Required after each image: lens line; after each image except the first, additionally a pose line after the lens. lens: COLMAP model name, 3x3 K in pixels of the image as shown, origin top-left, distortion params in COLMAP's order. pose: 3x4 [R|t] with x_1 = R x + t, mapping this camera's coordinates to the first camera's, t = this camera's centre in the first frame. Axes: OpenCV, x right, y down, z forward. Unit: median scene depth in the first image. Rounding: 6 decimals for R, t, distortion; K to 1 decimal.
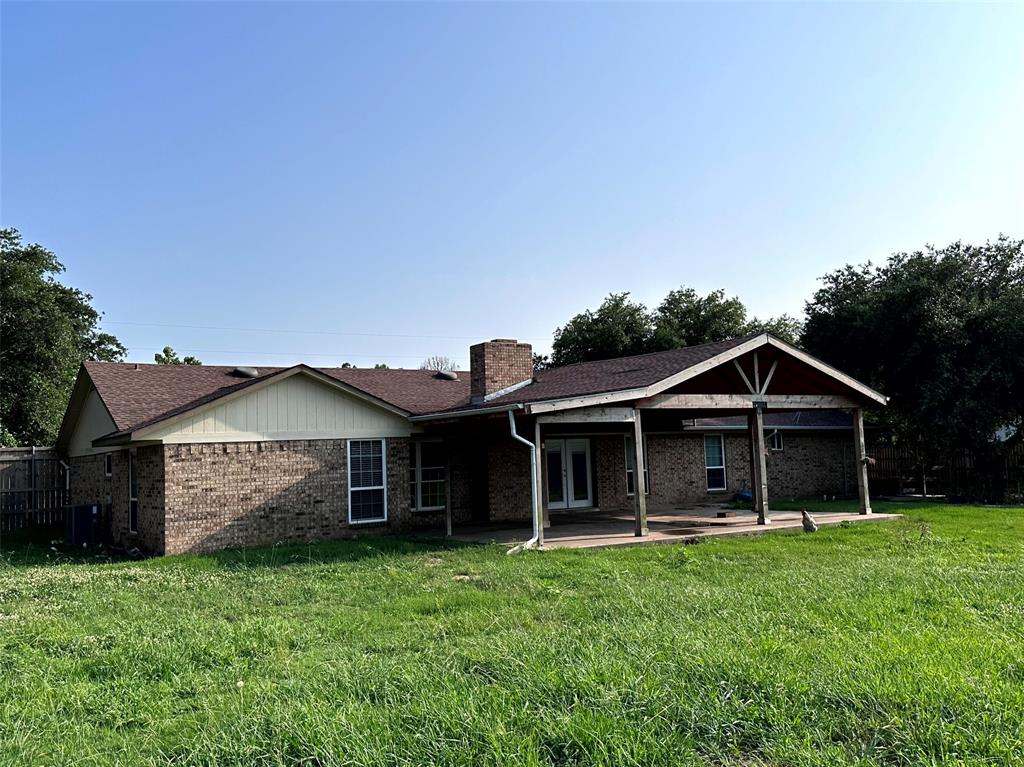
lens RADIAL K [[893.1, 0, 511.4], [0, 893.1, 379.0], [0, 0, 1]] dist [0.063811, -0.015531]
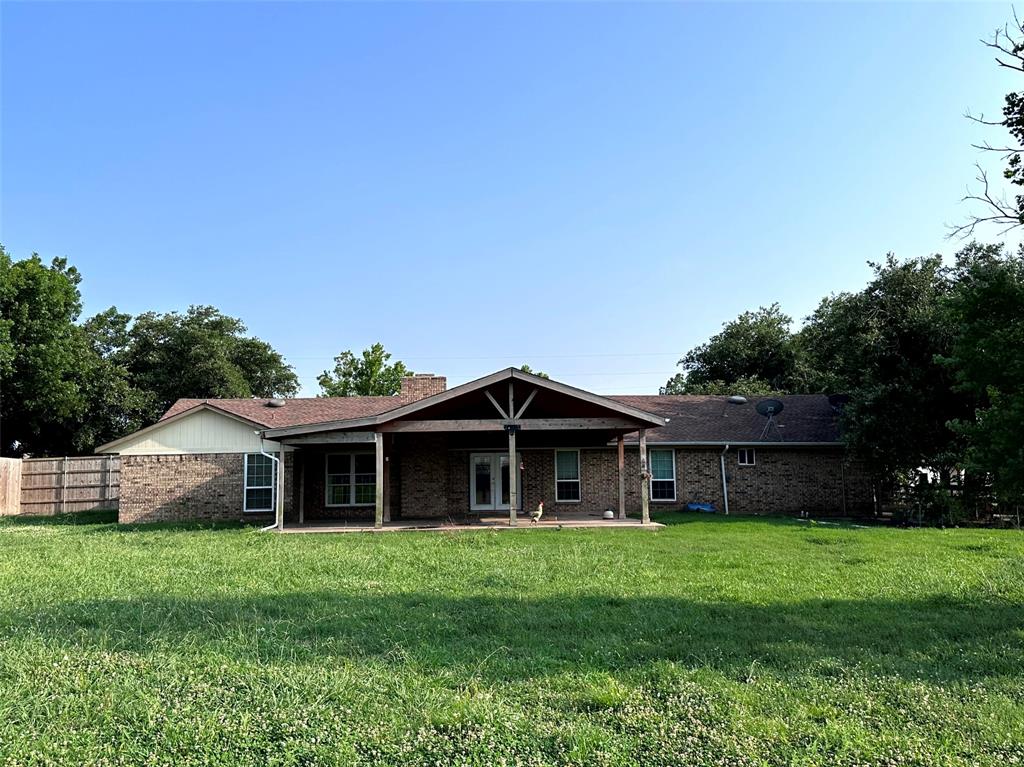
lens RADIAL K [[893.1, 0, 512.1], [0, 893.1, 385.9], [0, 0, 1]] dist [0.063811, -0.015531]
pose [[0.862639, -0.027220, -0.505087, 0.931391], [0.028242, 0.999585, -0.005634, -0.021492], [0.505031, -0.009404, 0.863050, -0.038438]]
